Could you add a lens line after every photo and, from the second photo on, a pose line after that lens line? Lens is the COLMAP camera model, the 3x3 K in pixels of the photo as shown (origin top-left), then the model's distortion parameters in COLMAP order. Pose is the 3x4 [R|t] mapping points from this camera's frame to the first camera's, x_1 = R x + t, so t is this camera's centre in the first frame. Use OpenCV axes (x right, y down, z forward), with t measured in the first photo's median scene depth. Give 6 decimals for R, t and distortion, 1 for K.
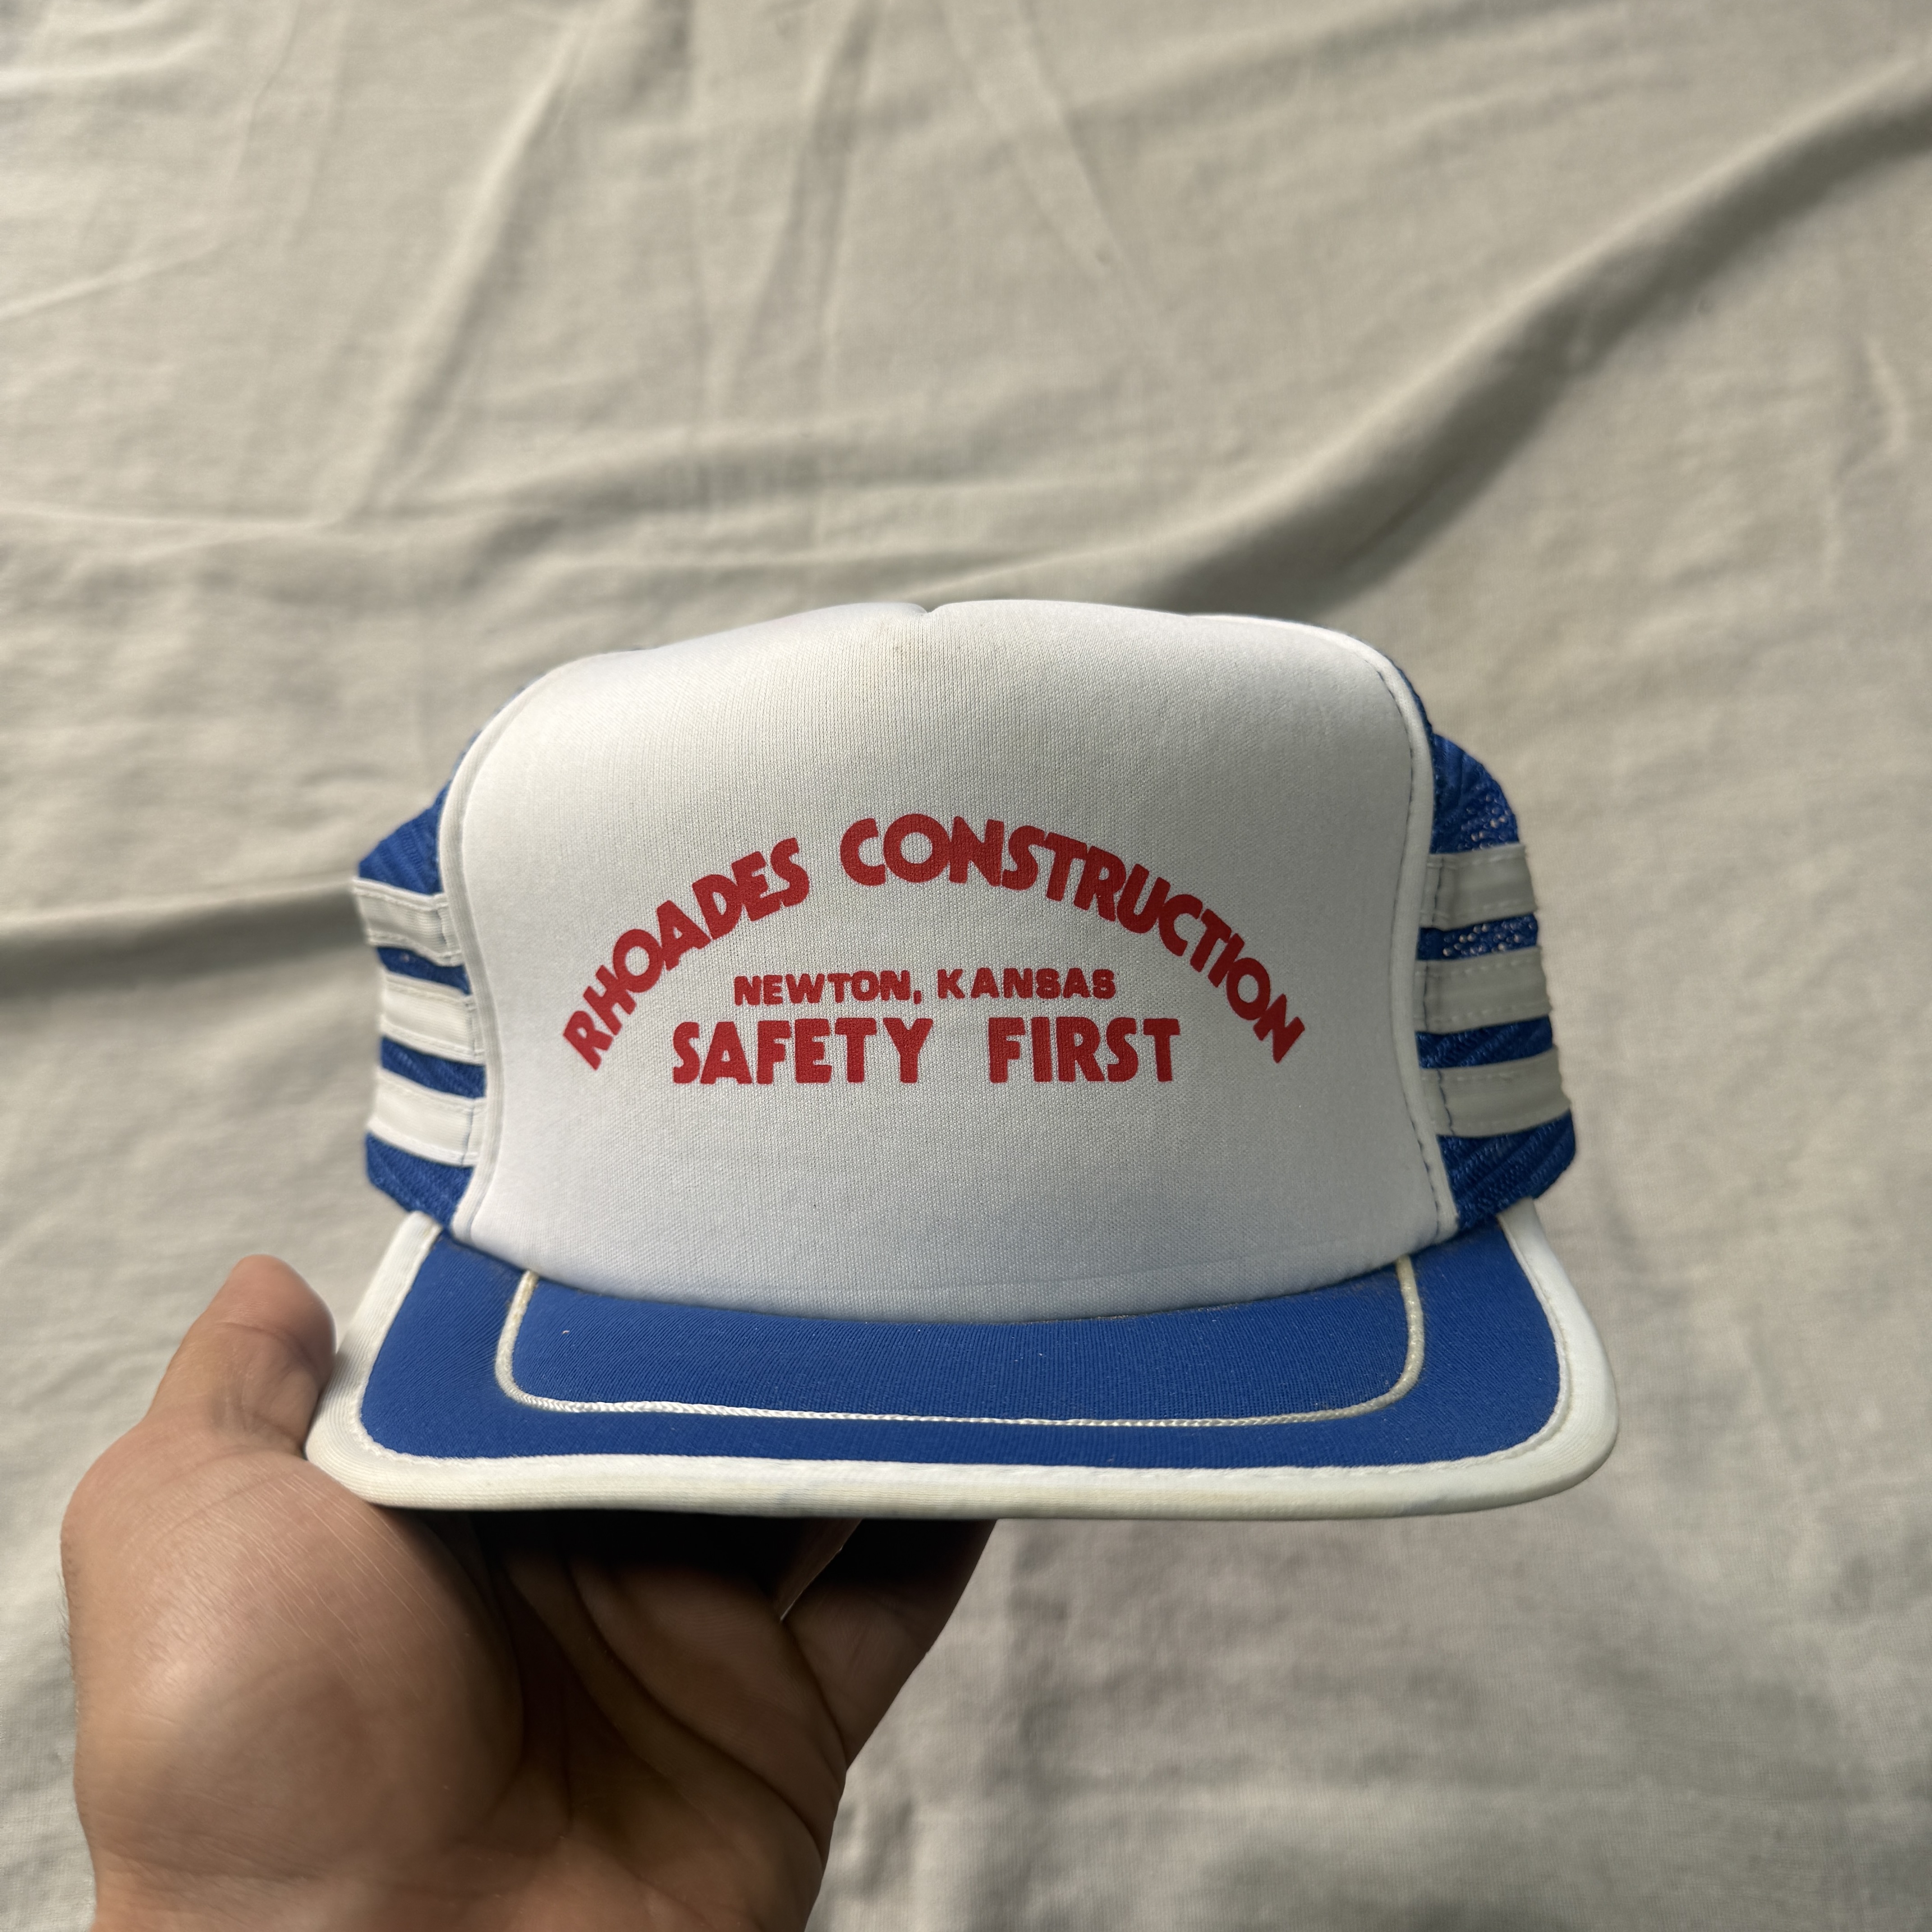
lens RADIAL K [[1877.9, 0, 952.4], [0, 1877.9, 975.8], [0, 0, 1]] dist [-0.041484, 0.000000]
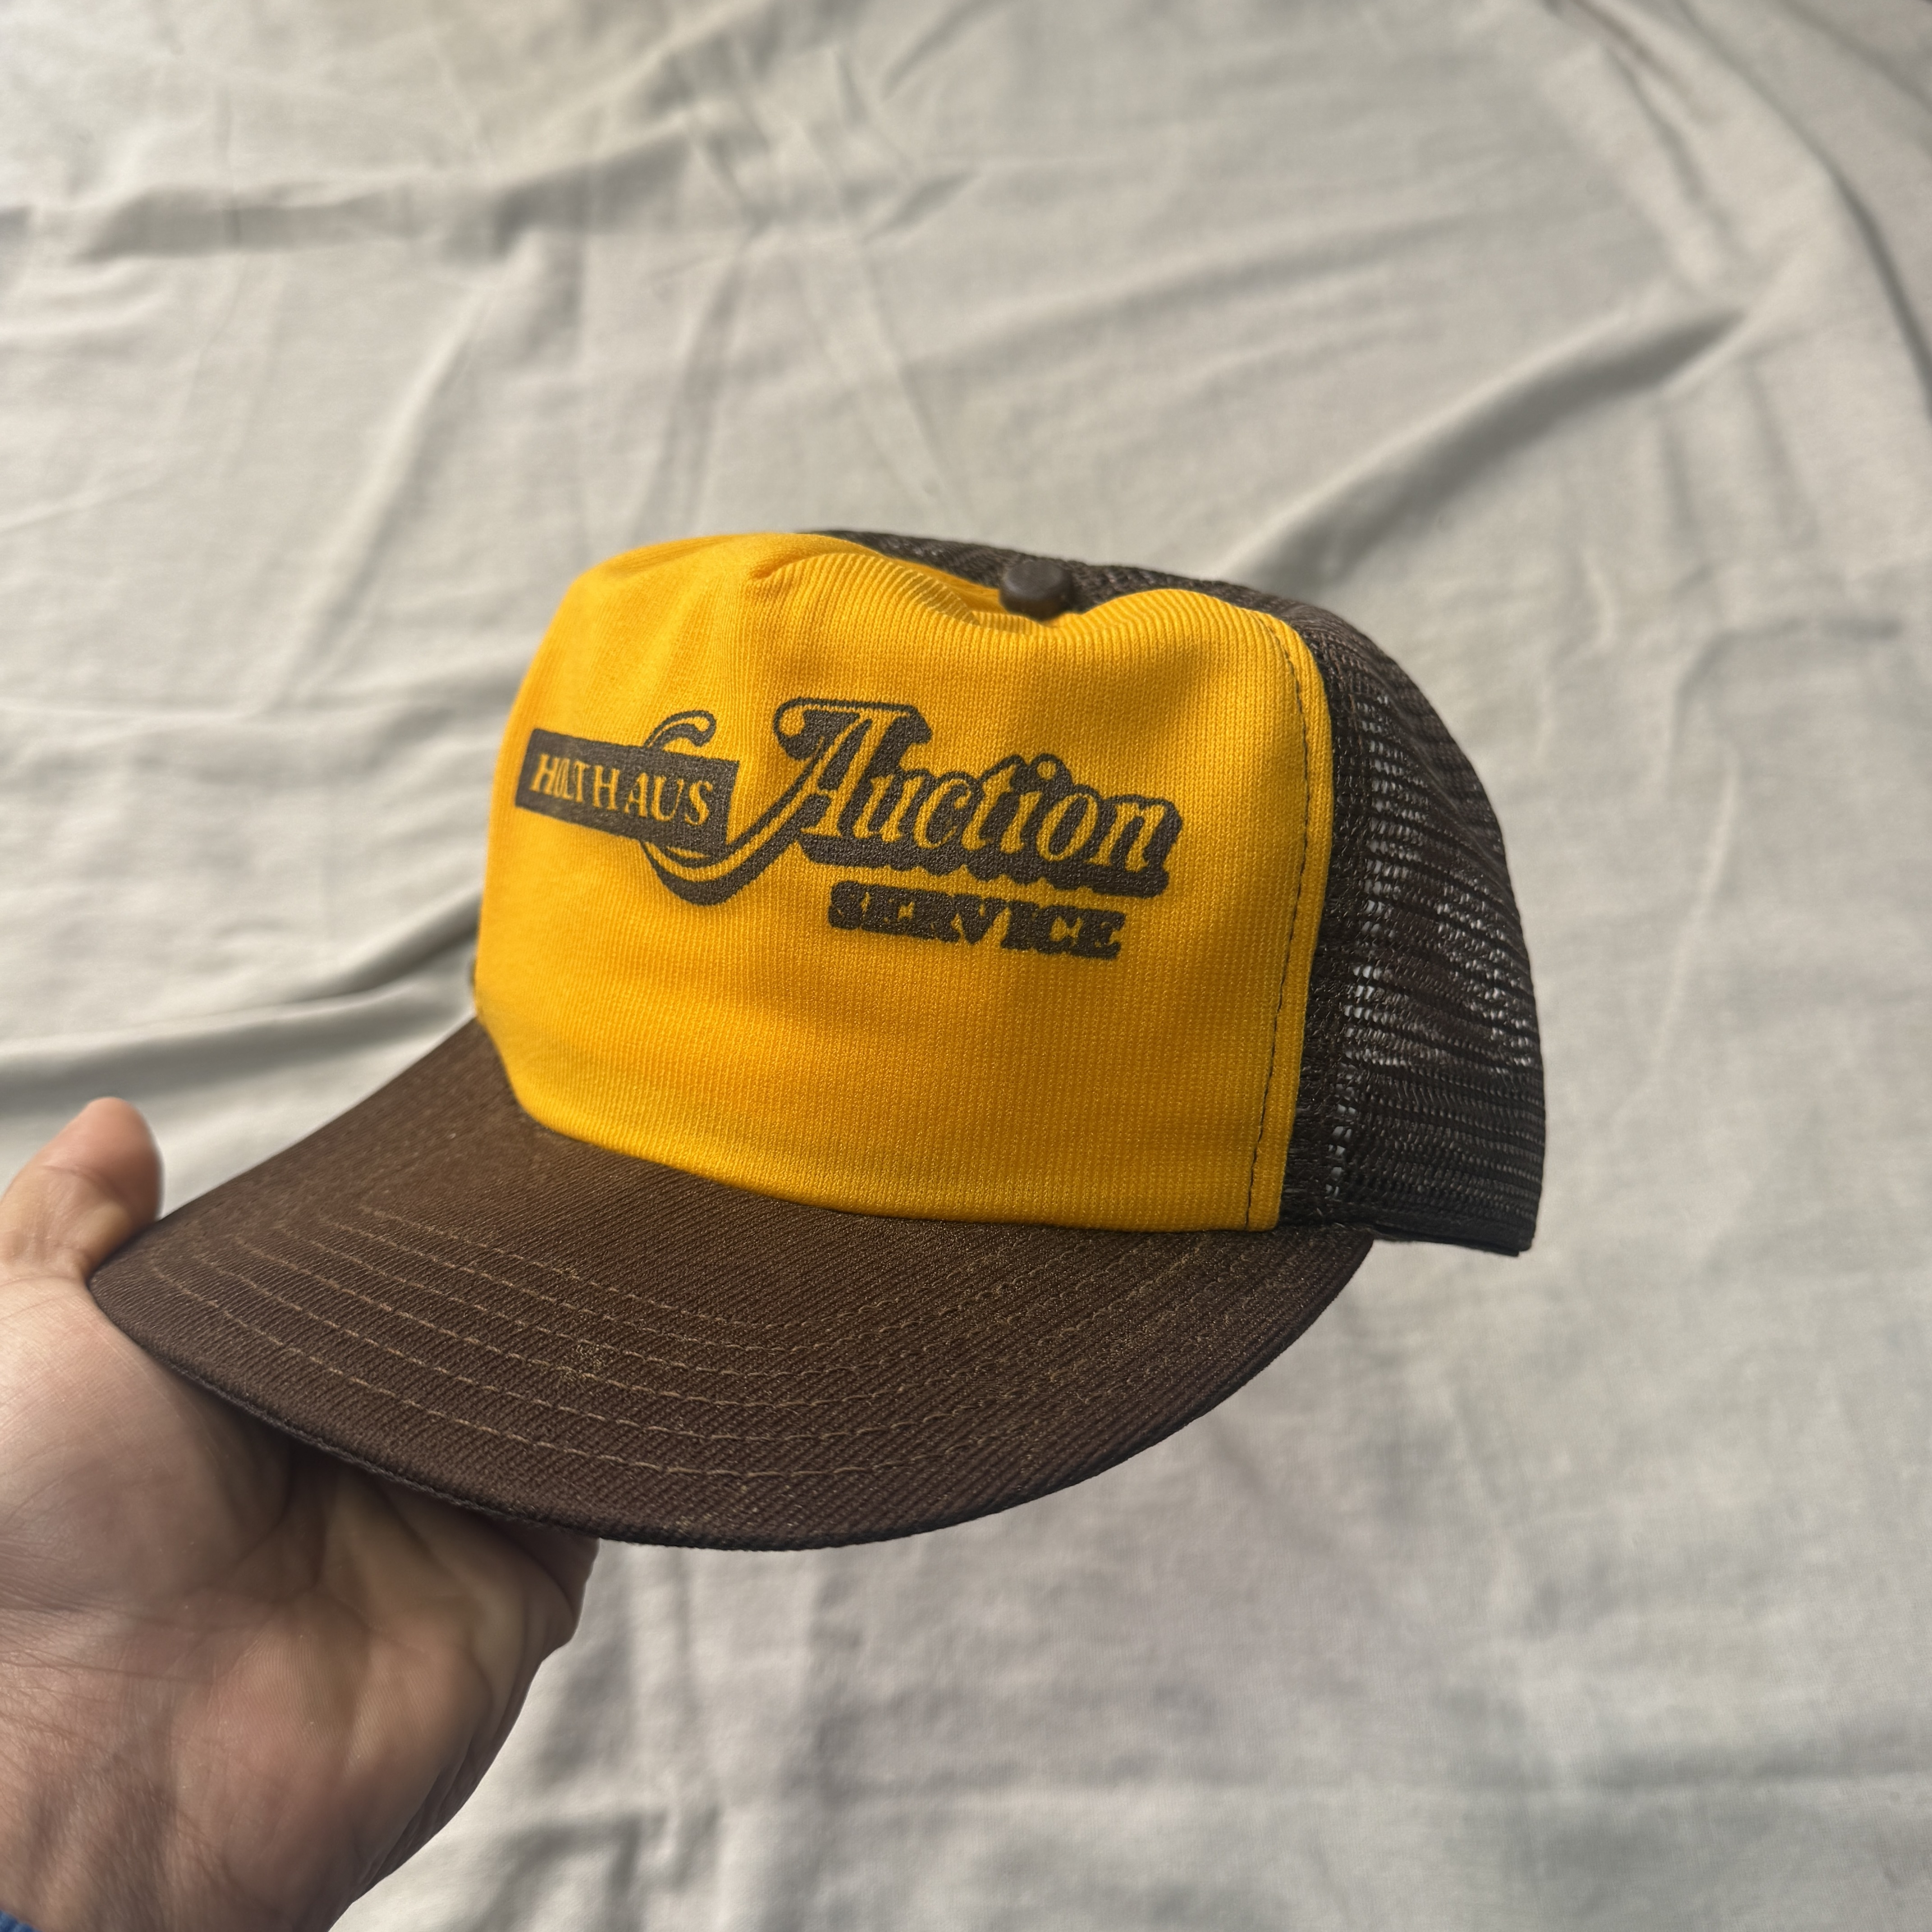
lens RADIAL K [[1877.9, 0, 974.0], [0, 1877.9, 966.5], [0, 0, 1]] dist [-0.041484, 0.000000]
pose [[0.999537, -0.009040, 0.029063, 0.077405], [0.011934, 0.994816, -0.100993, 0.034179], [-0.027999, 0.101293, 0.994463, -0.141915]]
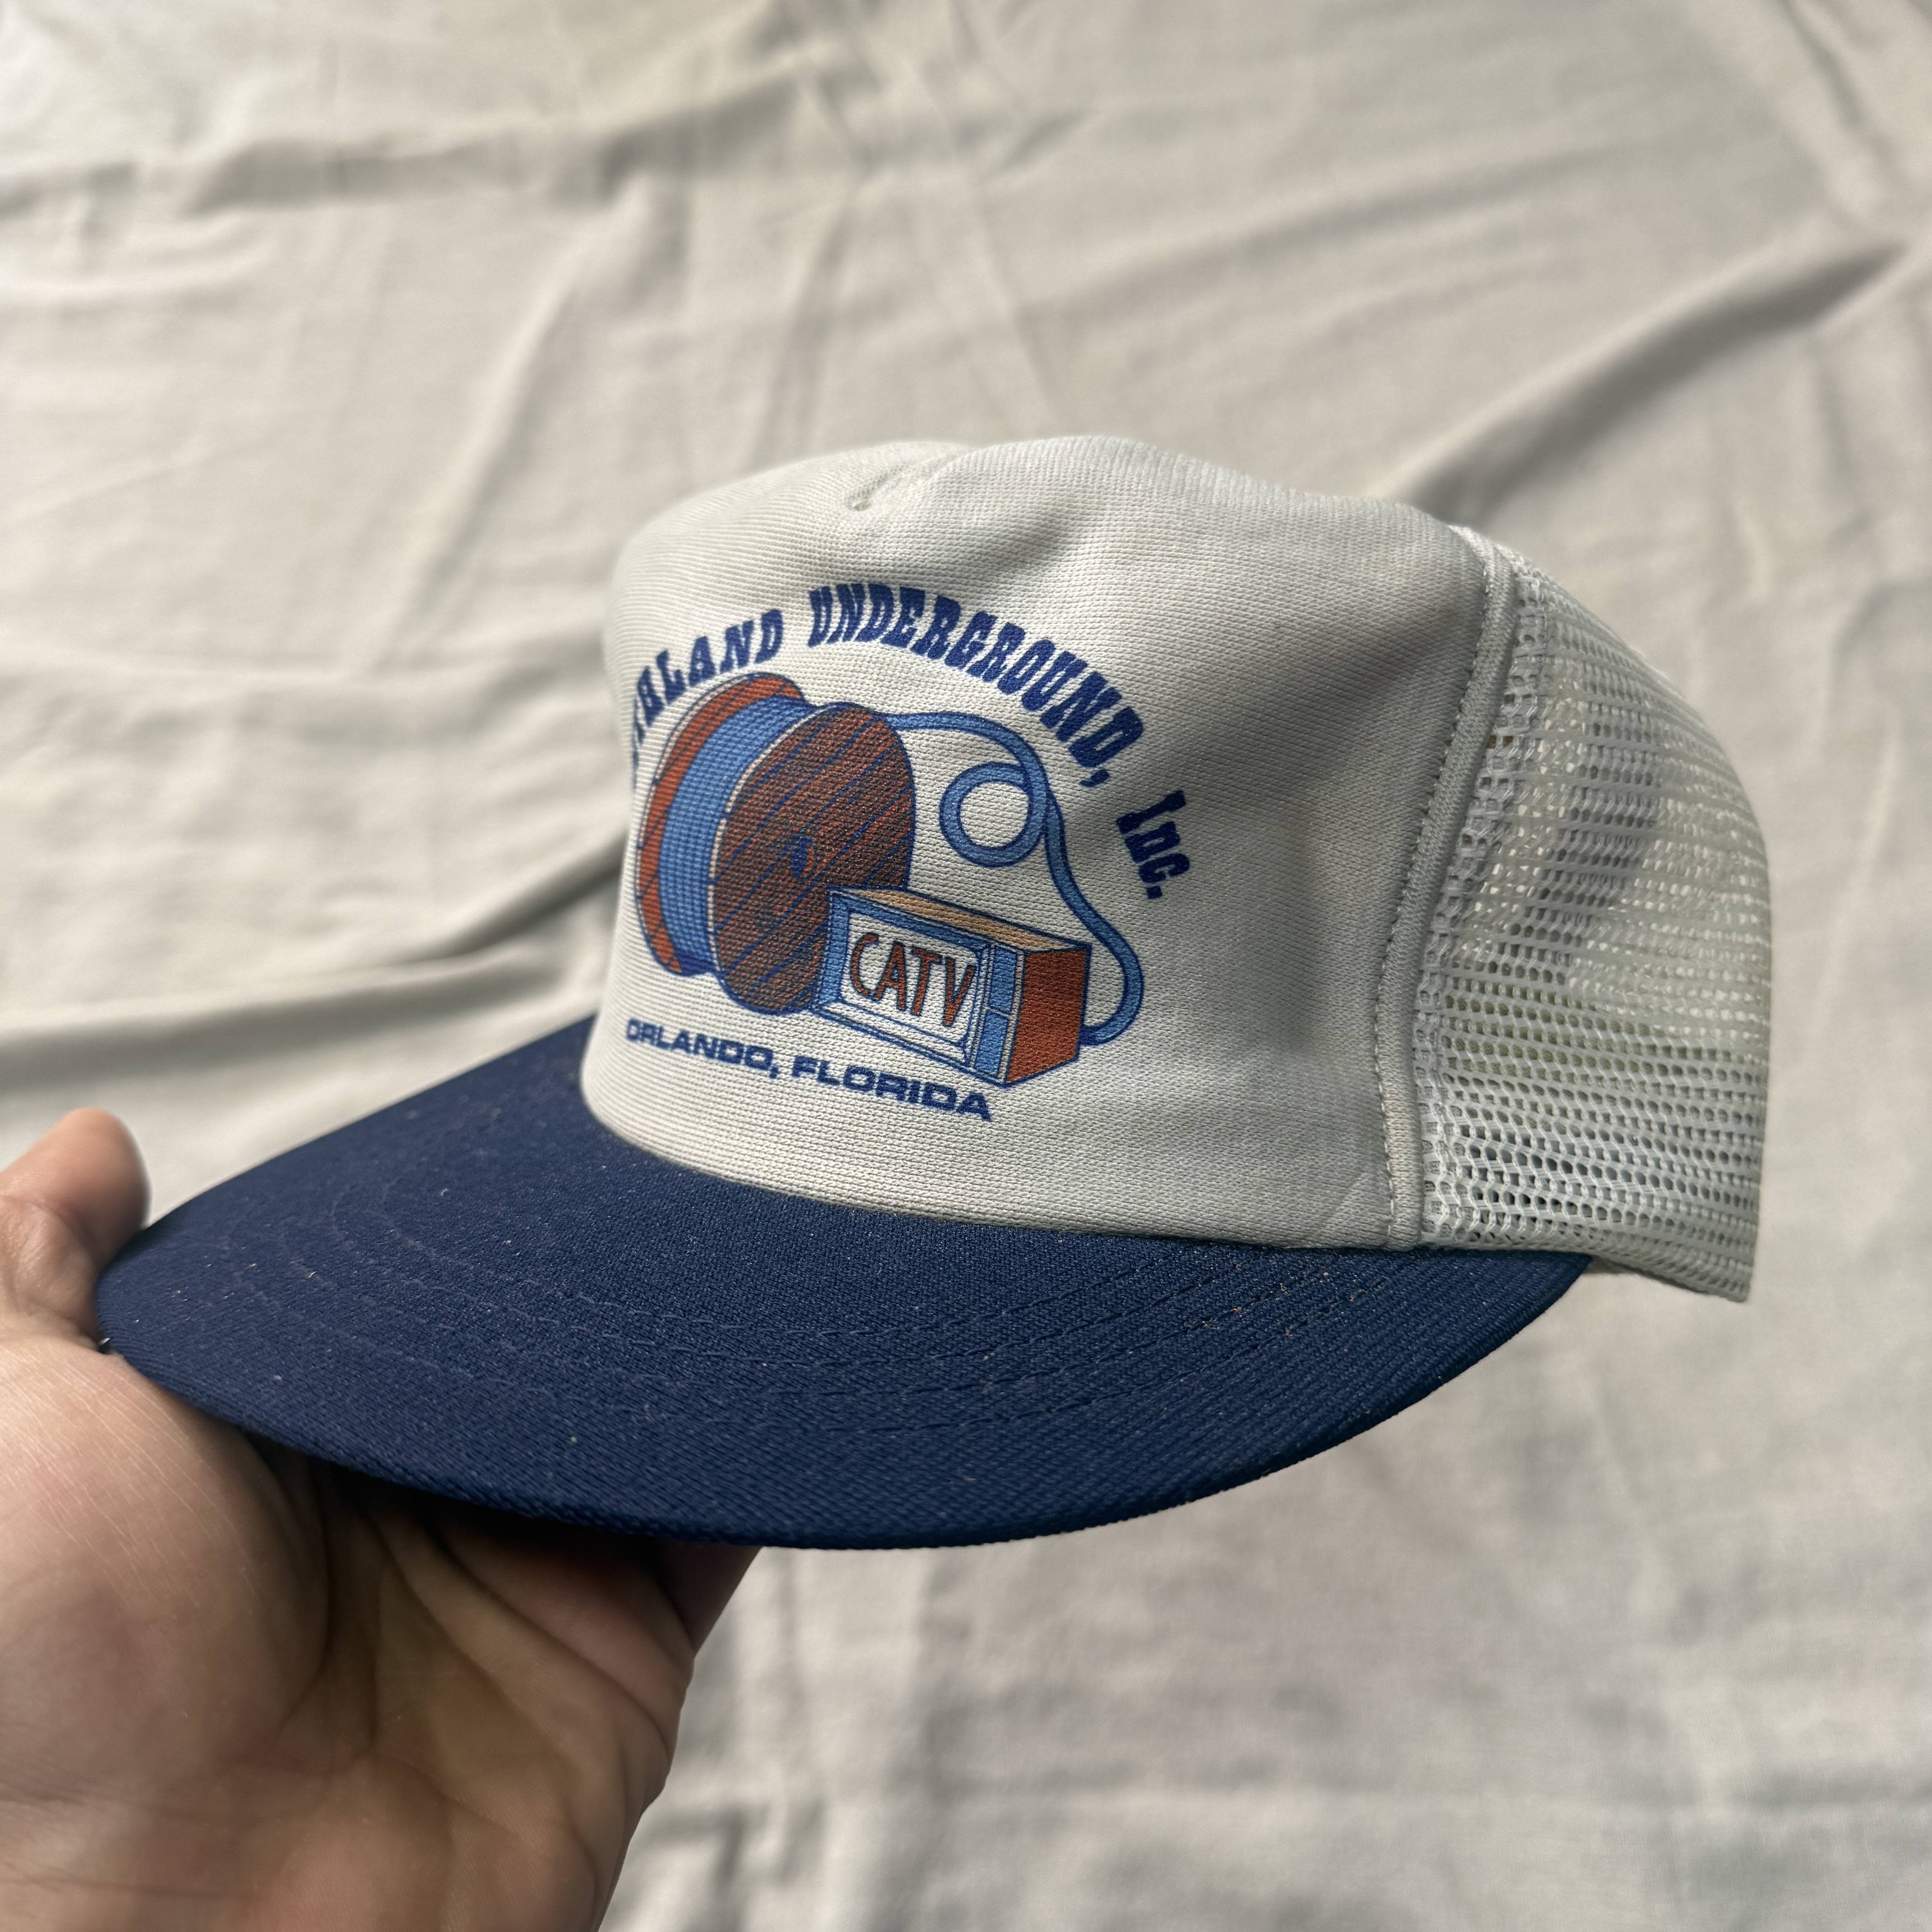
lens RADIAL K [[1877.9, 0, 974.4], [0, 1877.9, 967.3], [0, 0, 1]] dist [-0.041484, 0.000000]
pose [[0.999637, -0.003399, -0.026710, 0.072206], [0.001225, 0.996713, -0.081001, 0.028402], [0.026898, 0.080939, 0.996356, -0.105015]]
